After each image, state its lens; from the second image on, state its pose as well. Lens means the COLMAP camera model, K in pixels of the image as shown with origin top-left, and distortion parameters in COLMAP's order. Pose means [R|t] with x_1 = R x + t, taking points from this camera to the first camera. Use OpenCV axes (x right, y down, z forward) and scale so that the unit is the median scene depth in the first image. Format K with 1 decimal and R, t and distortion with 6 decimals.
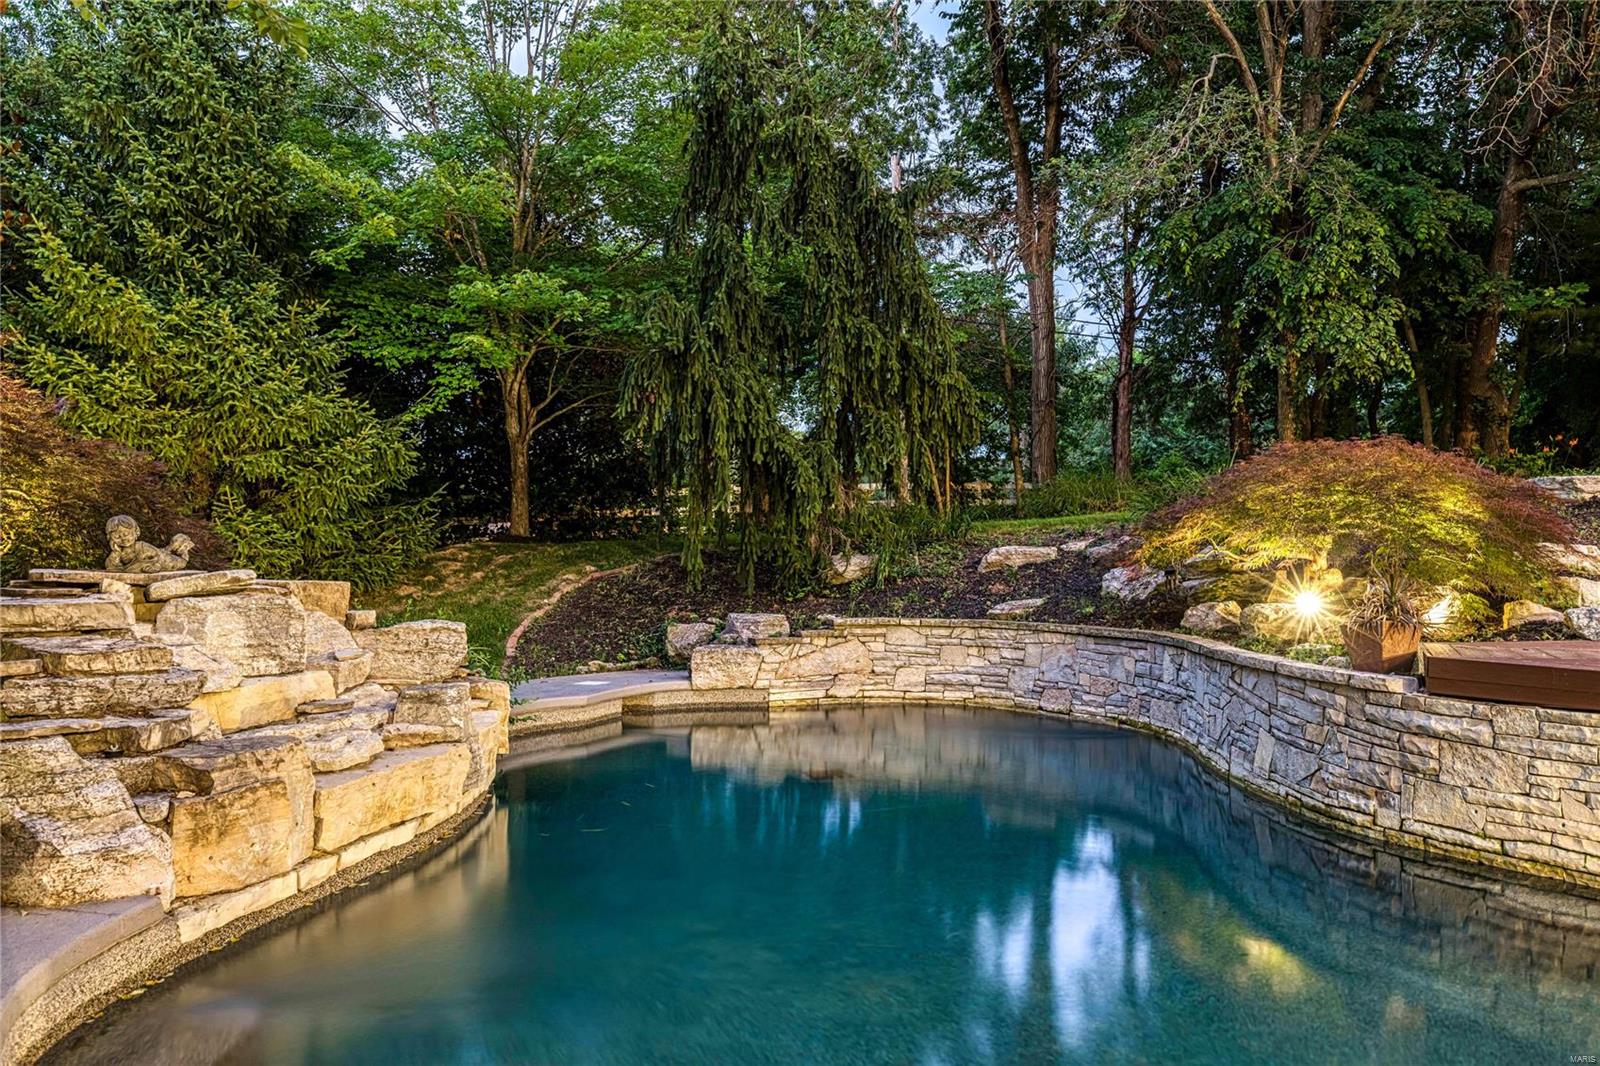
lens RADIAL K [[1233.3, 0, 800.0], [0, 1233.3, 533.0], [0, 0, 1]] dist [0.004185, 0.002478]
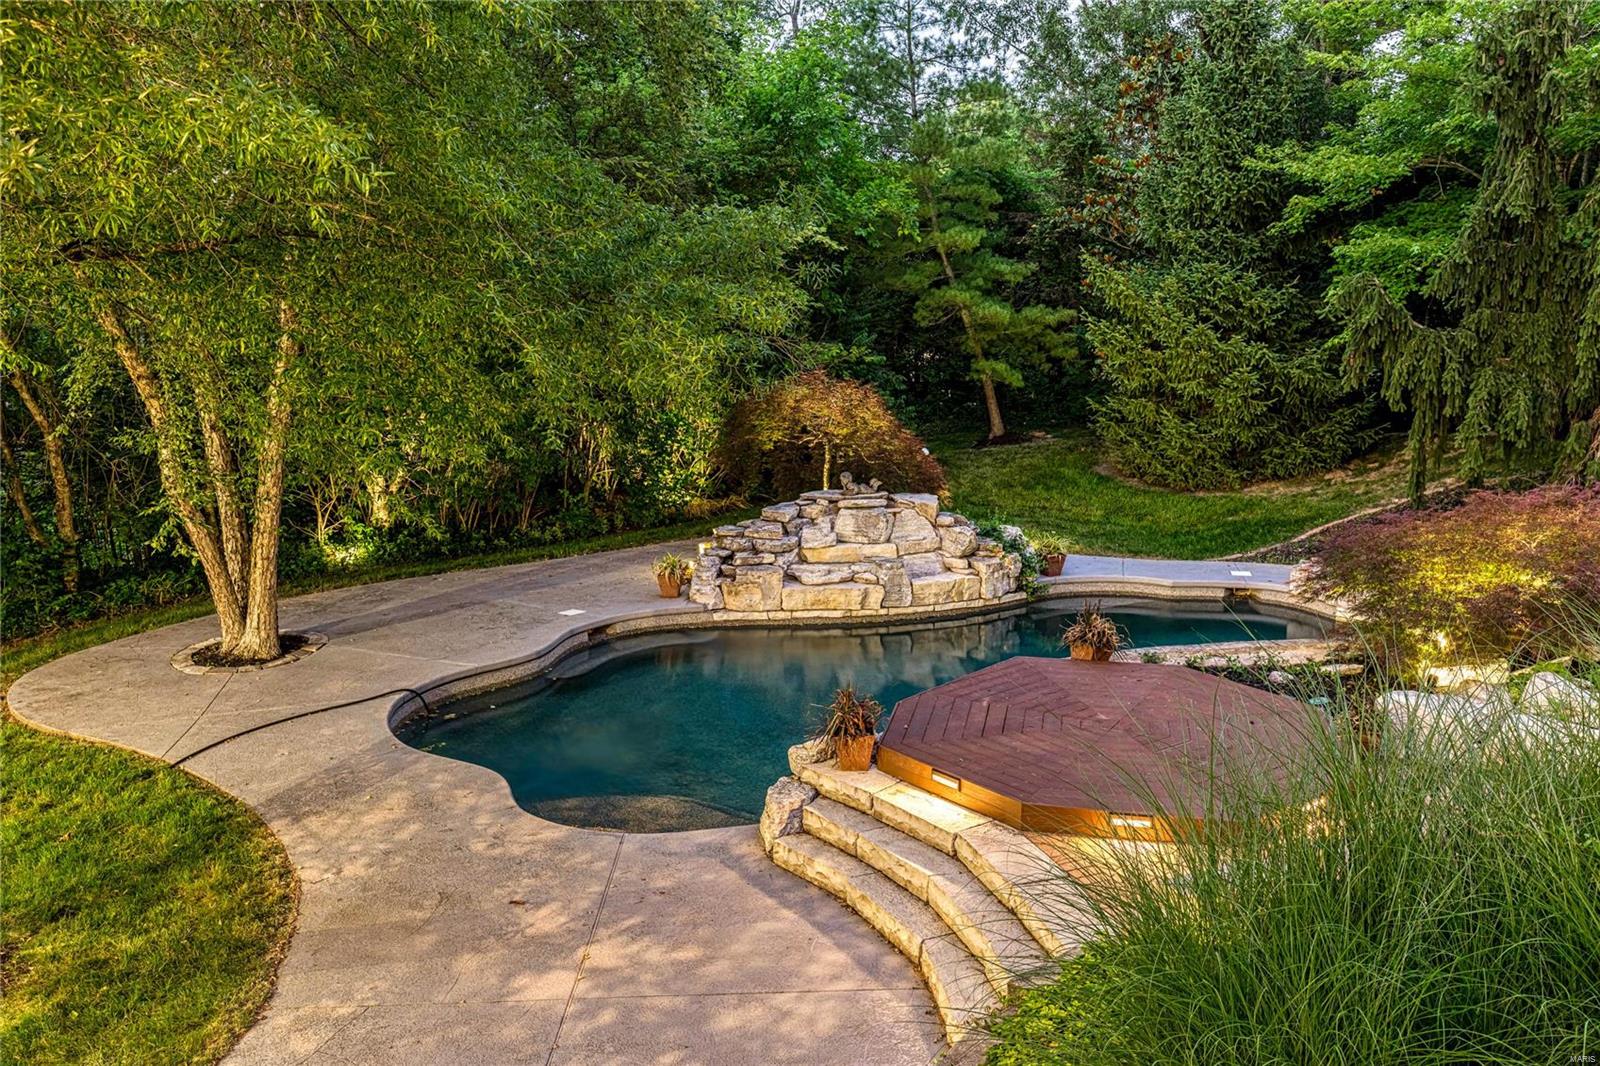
lens RADIAL K [[1440.4, 0, 800.0], [0, 1440.4, 533.0], [0, 0, 1]] dist [0.074915, -0.003644]
pose [[0.241622, 0.183353, -0.952891, 1.981550], [0.030882, 0.980036, 0.196407, -0.412654], [0.969879, -0.076883, 0.231136, 0.169353]]
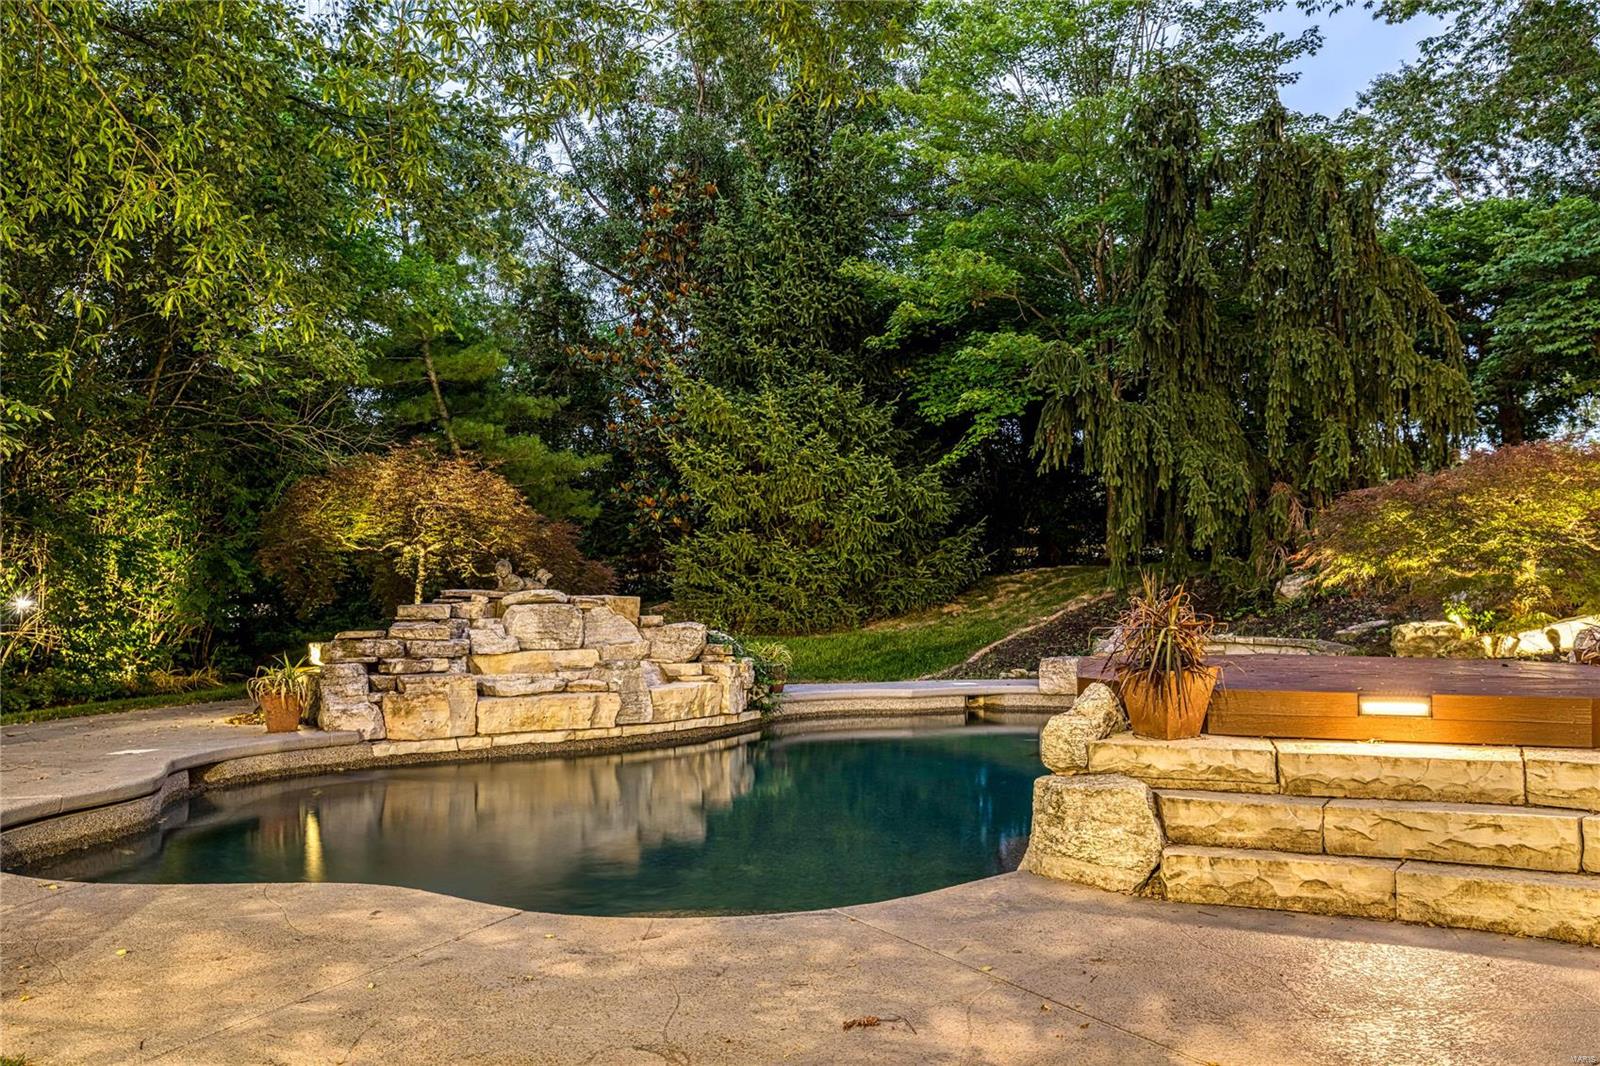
lens RADIAL K [[1450.7, 0, 800.0], [0, 1450.7, 533.0], [0, 0, 1]] dist [0.051714, 0.007816]
pose [[0.710900, -0.031391, -0.702592, 1.088489], [0.022824, 0.999507, -0.021563, 0.001672], [0.702923, -0.000707, 0.711266, -0.190199]]
